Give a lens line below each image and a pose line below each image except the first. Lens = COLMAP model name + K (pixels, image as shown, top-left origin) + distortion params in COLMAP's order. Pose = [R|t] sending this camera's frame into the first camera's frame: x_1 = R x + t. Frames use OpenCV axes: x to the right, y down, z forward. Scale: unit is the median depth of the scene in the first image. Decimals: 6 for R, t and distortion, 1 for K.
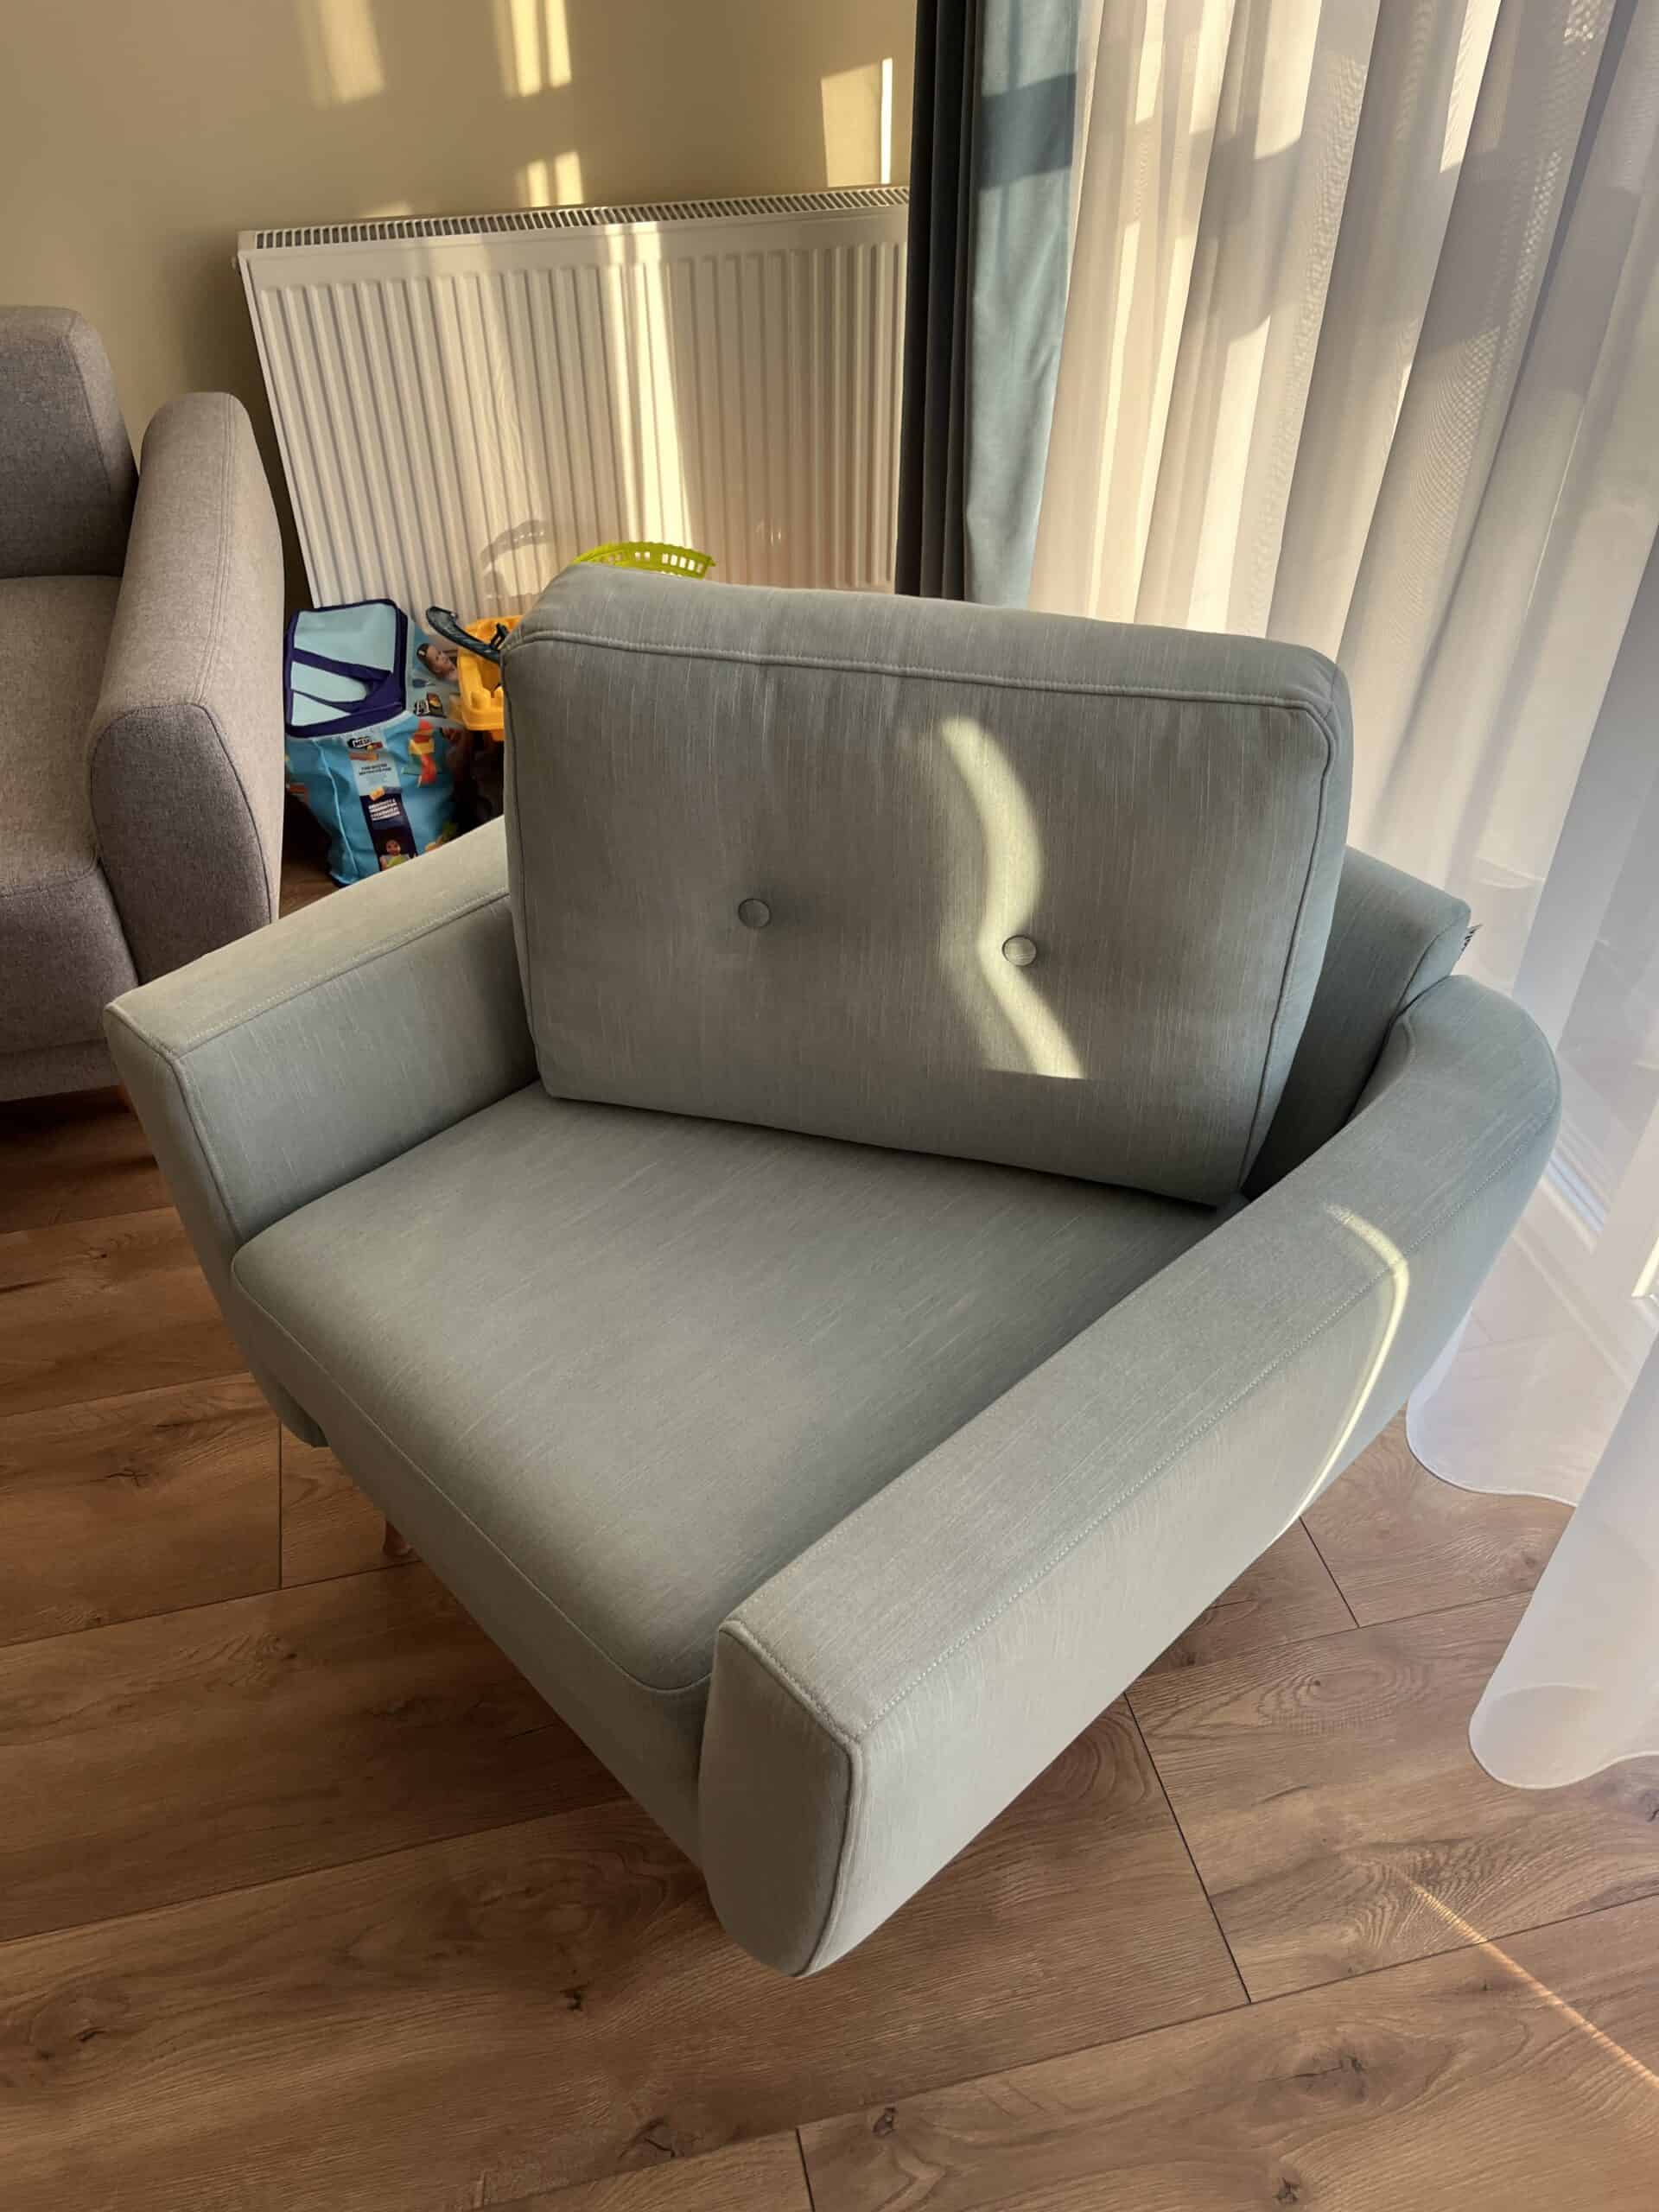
lens RADIAL K [[1685.5, 0, 829.5], [0, 1685.5, 1106.0], [0, 0, 1]] dist [0.123733, -0.228104]
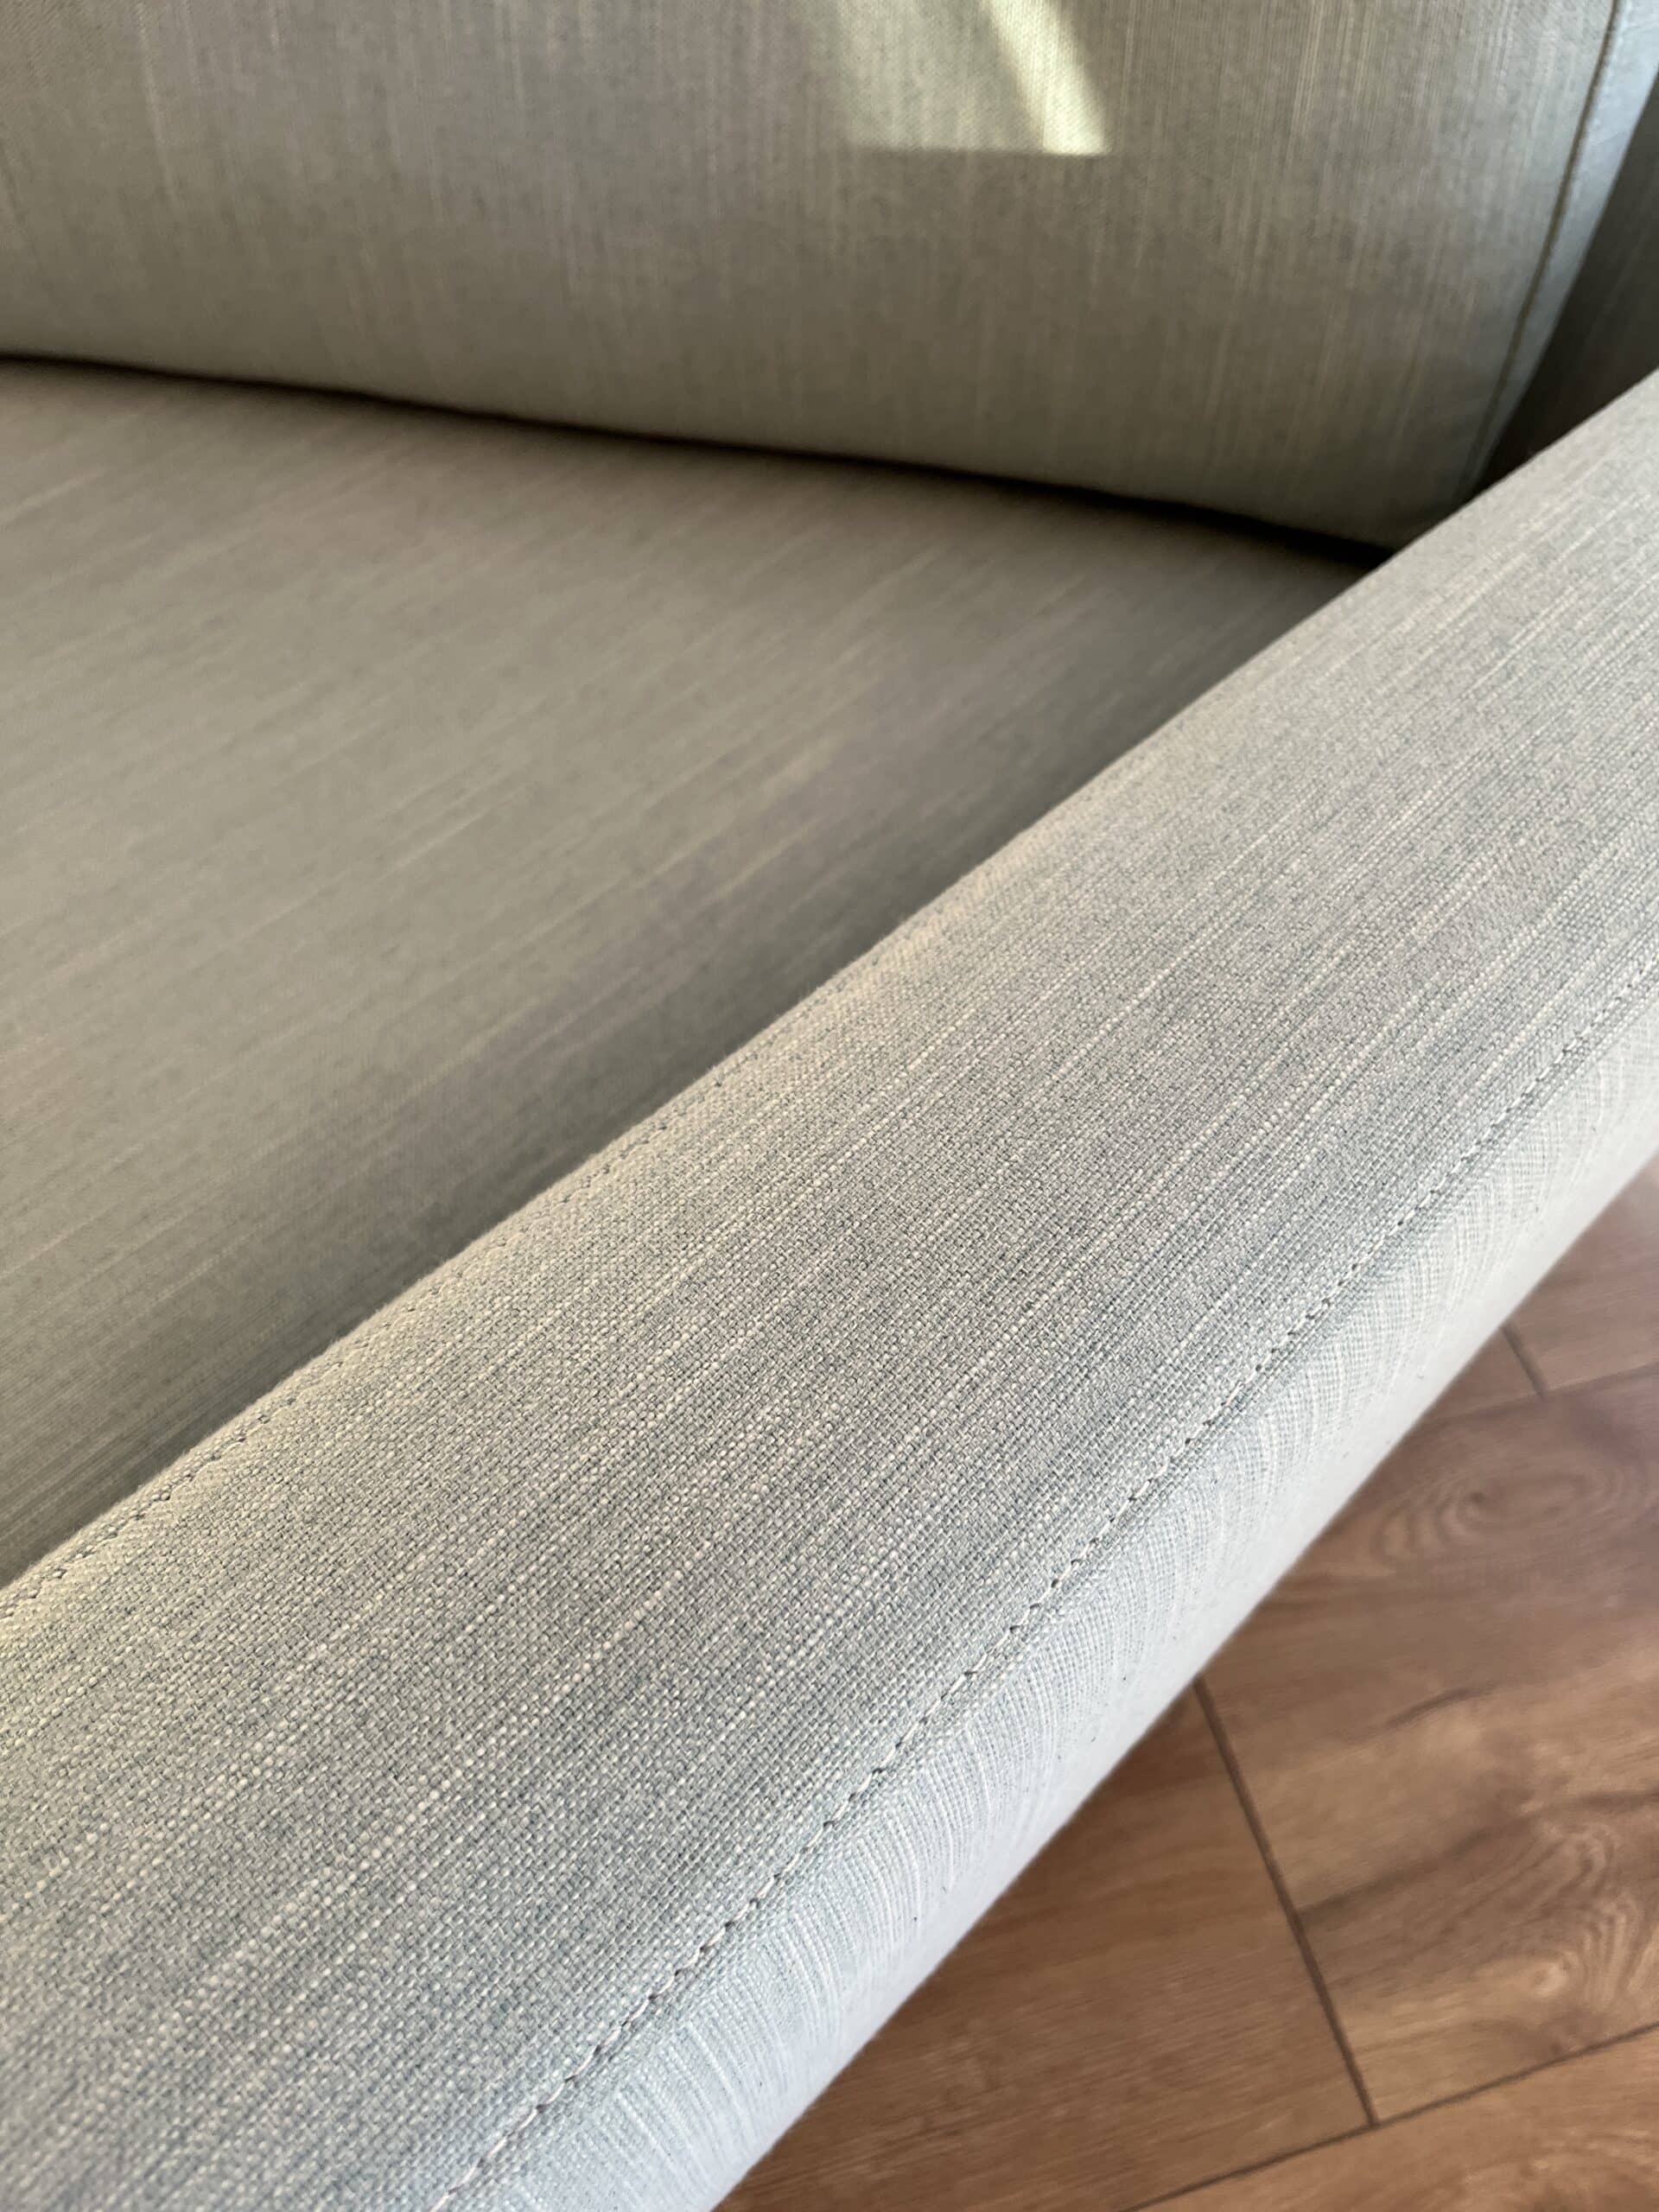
lens RADIAL K [[1685.5, 0, 829.5], [0, 1685.5, 1106.0], [0, 0, 1]] dist [0.123733, -0.228104]
pose [[0.999504, -0.018585, 0.025430, 0.068728], [0.012911, 0.978169, 0.207412, 0.103494], [-0.028729, -0.206981, 0.977923, 0.544565]]
